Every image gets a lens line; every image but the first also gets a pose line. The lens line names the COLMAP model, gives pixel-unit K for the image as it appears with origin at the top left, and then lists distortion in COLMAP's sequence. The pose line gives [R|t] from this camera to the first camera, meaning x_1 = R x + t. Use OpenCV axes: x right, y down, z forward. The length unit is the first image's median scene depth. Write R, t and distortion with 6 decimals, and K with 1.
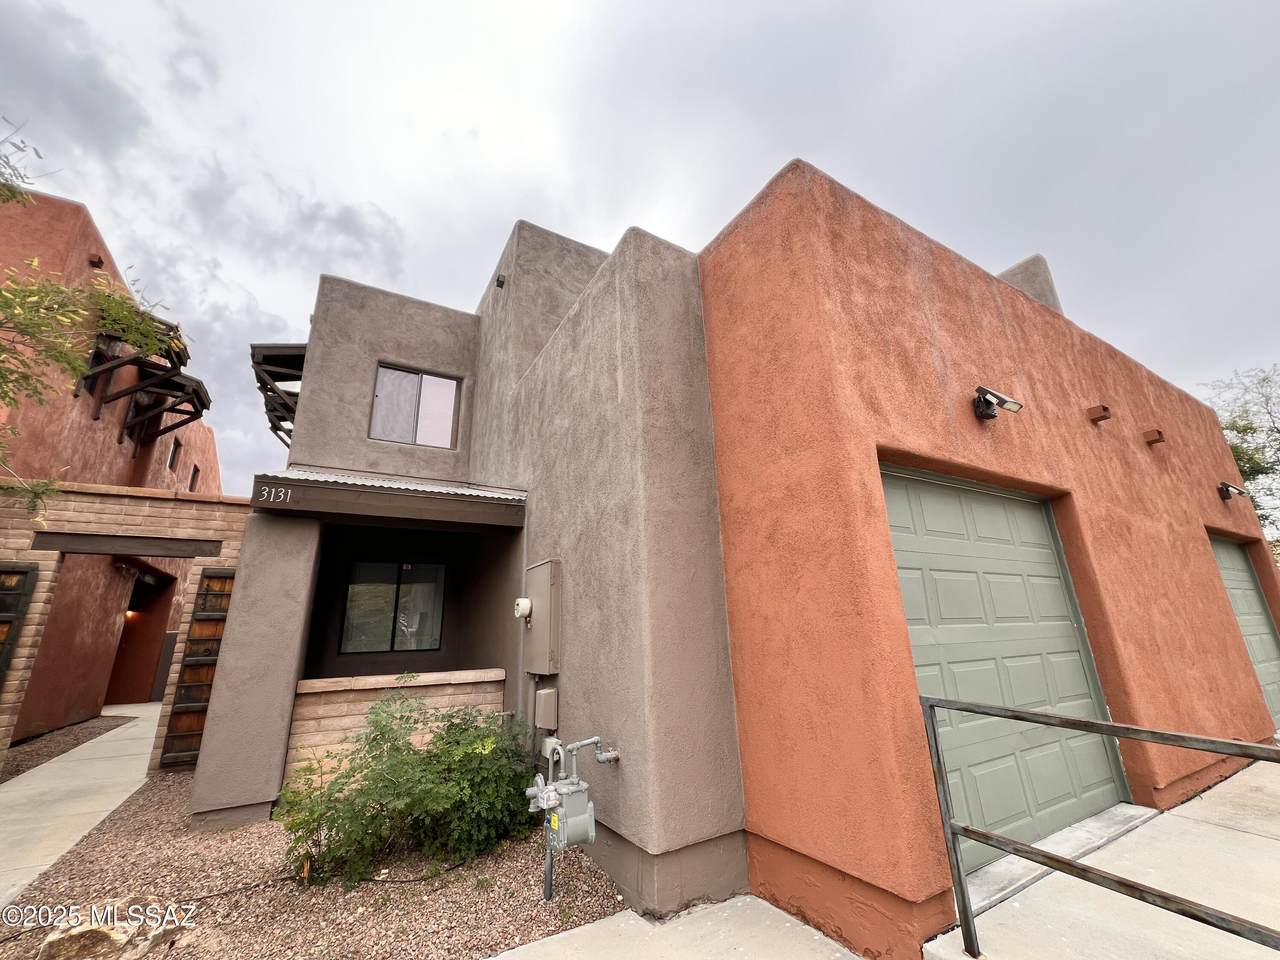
lens RADIAL K [[513.7, 0, 634.7], [0, 513.7, 478.5], [0, 0, 1]] dist [-0.003714, 0.000929]
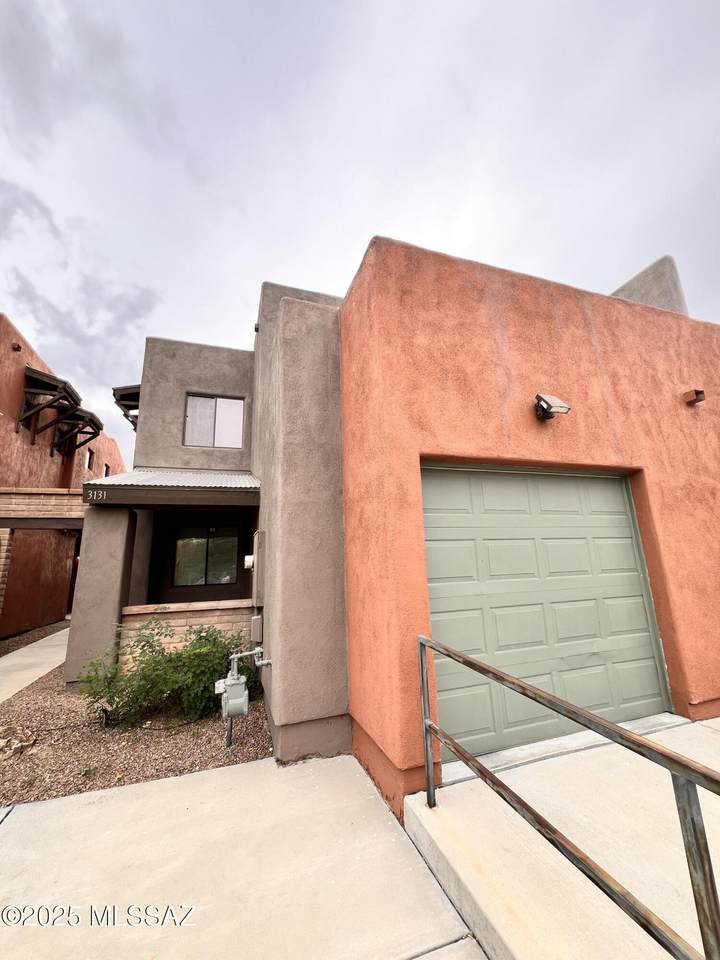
lens RADIAL K [[385.2, 0, 359.7], [0, 385.2, 477.9], [0, 0, 1]] dist [-0.003714, 0.000929]
pose [[0.980883, -0.048093, -0.188561, 0.353427], [0.062762, 0.995384, 0.072611, -0.060462], [0.184198, -0.083057, 0.979374, -0.030429]]
